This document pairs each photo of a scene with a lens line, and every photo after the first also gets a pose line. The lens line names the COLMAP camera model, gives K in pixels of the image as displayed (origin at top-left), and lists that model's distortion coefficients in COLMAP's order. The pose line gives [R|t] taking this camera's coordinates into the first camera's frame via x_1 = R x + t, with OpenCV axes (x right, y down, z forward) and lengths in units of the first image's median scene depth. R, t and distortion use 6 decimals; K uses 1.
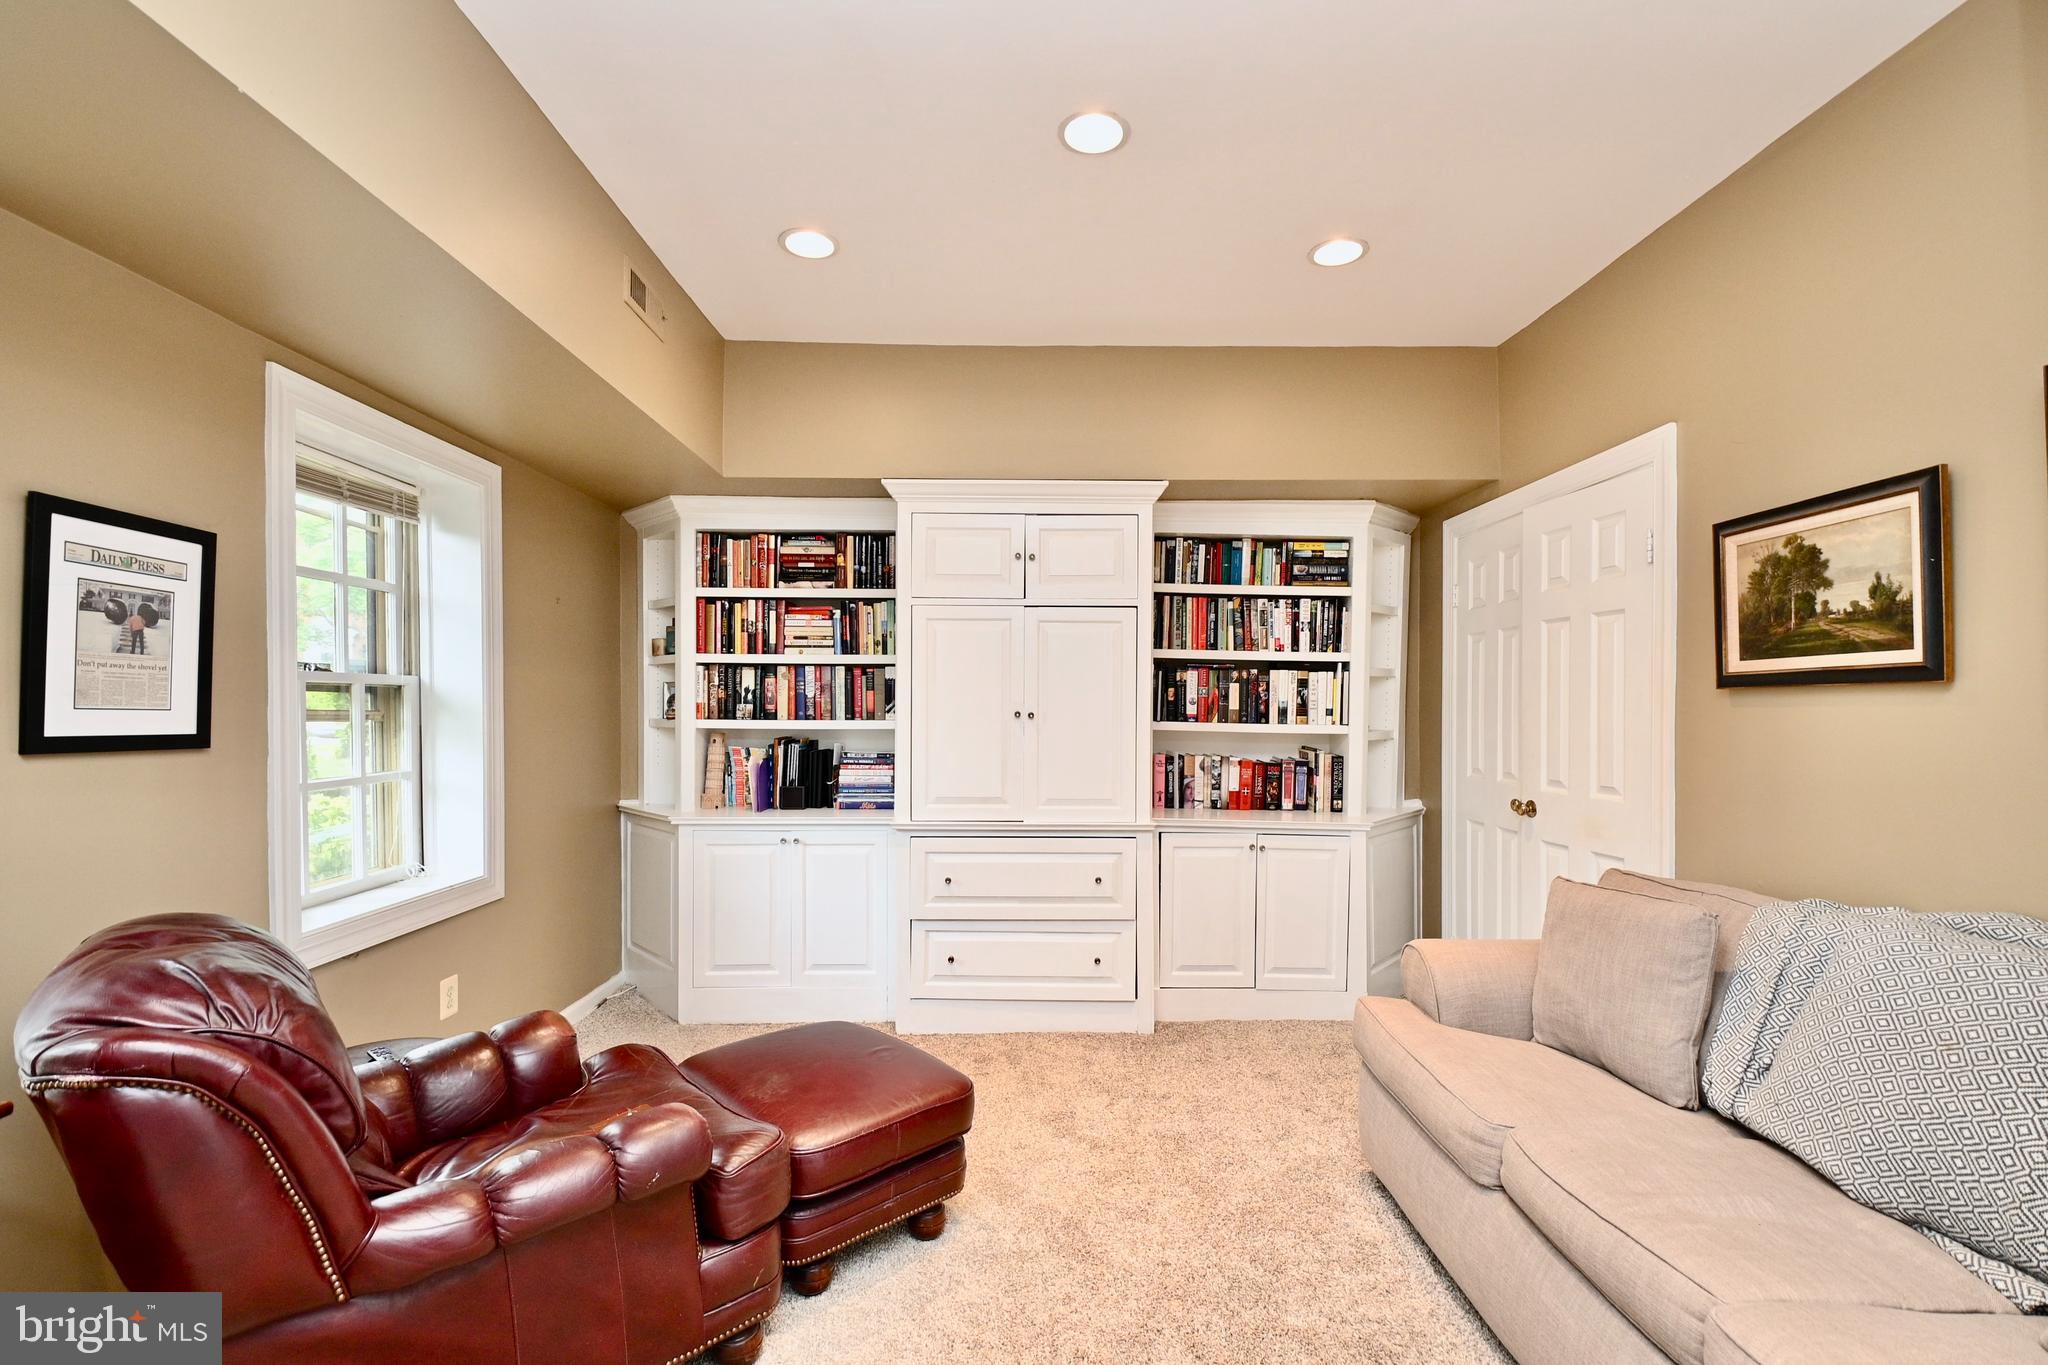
lens RADIAL K [[918.3, 0, 1025.2], [0, 918.3, 702.2], [0, 0, 1]] dist [0.011577, -0.007631]
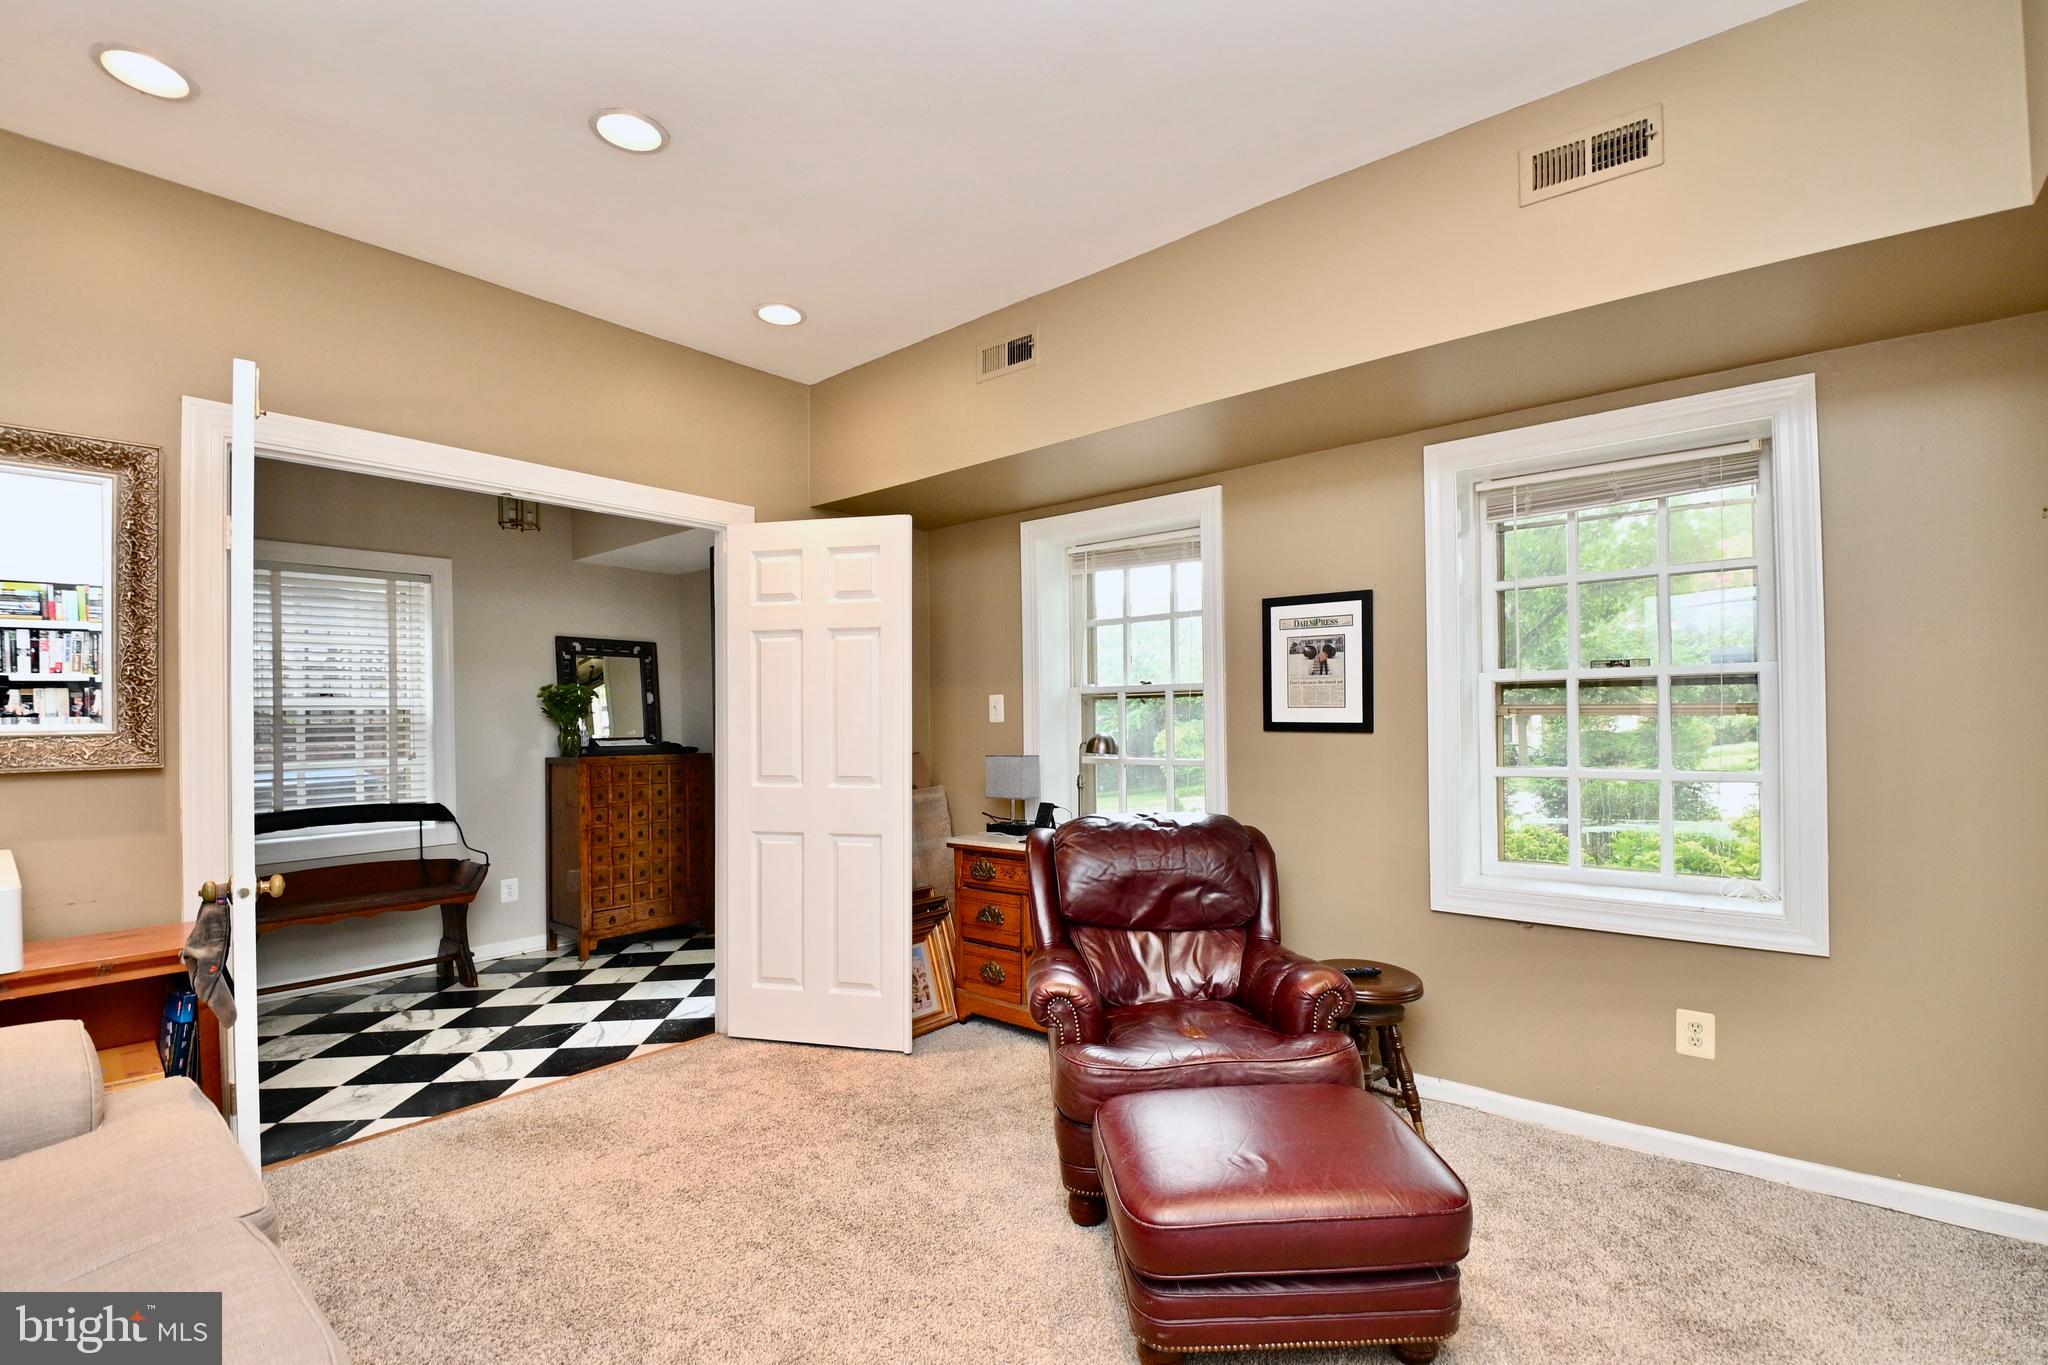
lens RADIAL K [[918.3, 0, 1010.8], [0, 918.3, 703.7], [0, 0, 1]] dist [0.011577, -0.007631]
pose [[-0.649773, -0.012328, -0.760028, 0.693961], [0.011701, 0.999588, -0.026218, 0.038297], [0.760038, -0.025929, -0.649361, 1.649629]]
